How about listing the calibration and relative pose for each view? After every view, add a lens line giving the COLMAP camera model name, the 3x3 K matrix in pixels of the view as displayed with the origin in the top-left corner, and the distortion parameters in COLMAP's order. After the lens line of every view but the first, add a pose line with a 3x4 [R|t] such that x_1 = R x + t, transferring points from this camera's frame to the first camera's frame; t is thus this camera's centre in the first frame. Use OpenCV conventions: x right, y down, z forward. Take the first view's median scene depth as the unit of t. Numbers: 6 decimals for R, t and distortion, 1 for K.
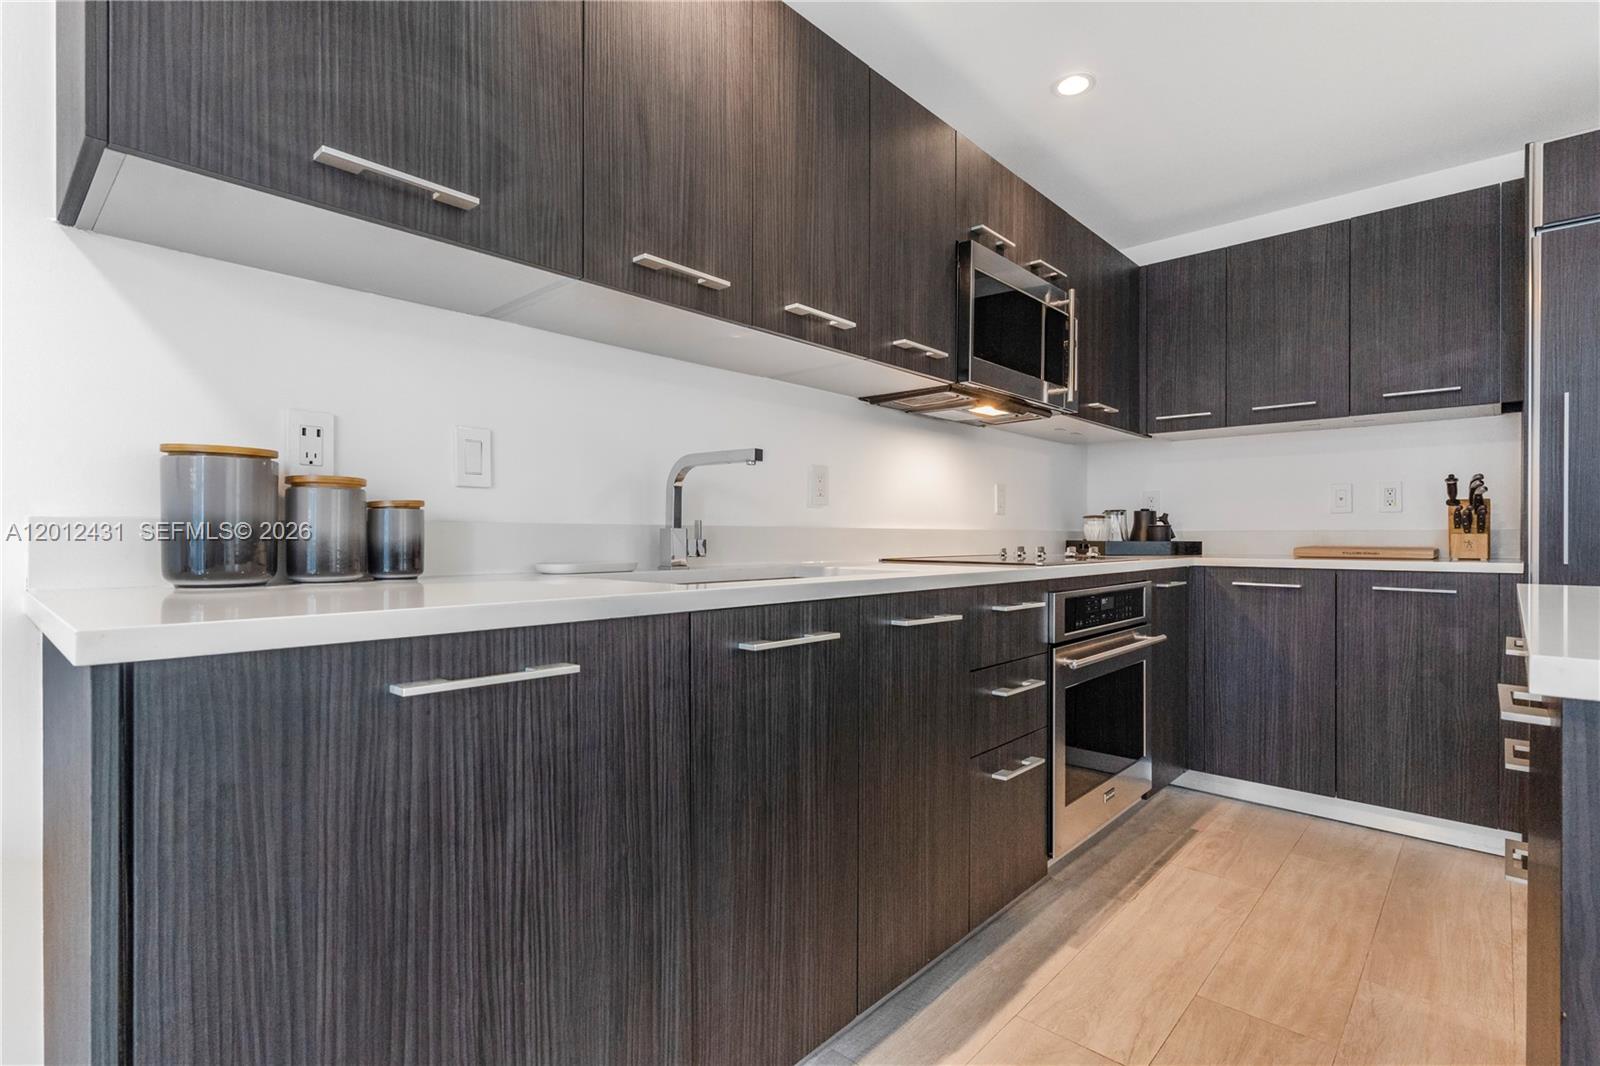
lens RADIAL K [[797.4, 0, 831.9], [0, 797.4, 529.9], [0, 0, 1]] dist [-0.000333, 0.001056]
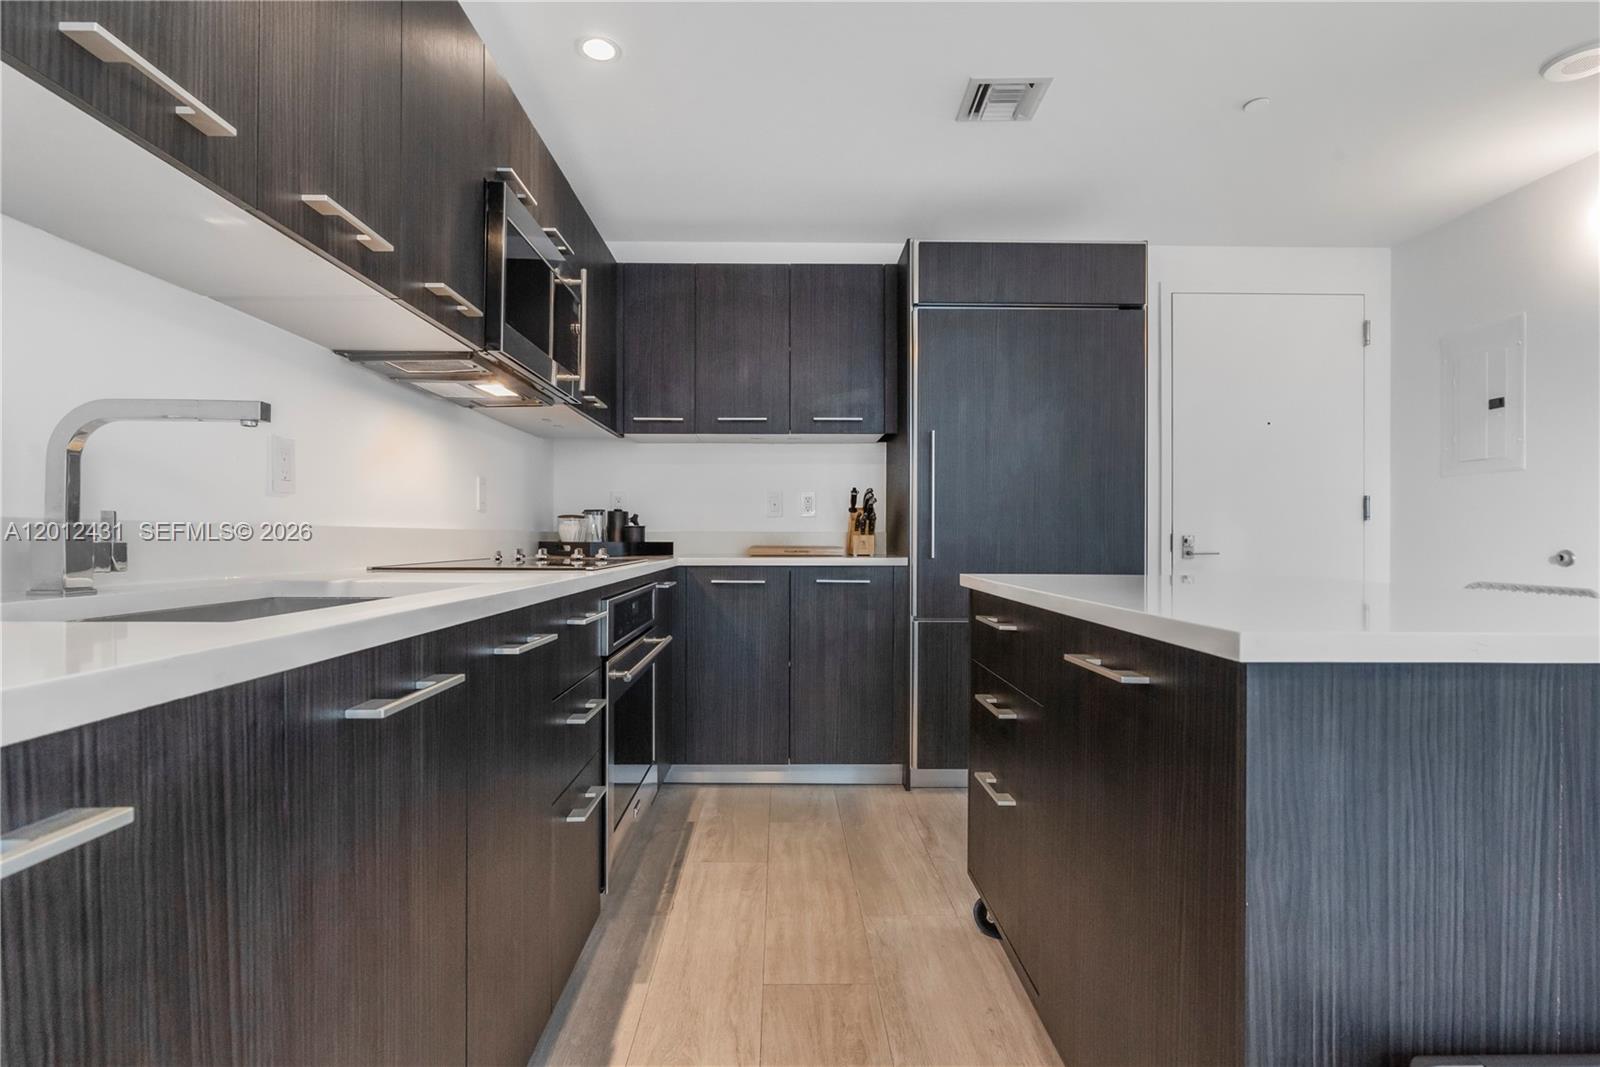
lens RADIAL K [[797.4, 0, 815.5], [0, 797.4, 534.5], [0, 0, 1]] dist [-0.000333, 0.001056]
pose [[0.729666, 0.002765, 0.683798, -0.141832], [-0.007056, 0.999969, 0.003485, -0.000204], [-0.683767, -0.007368, 0.729663, 0.149846]]
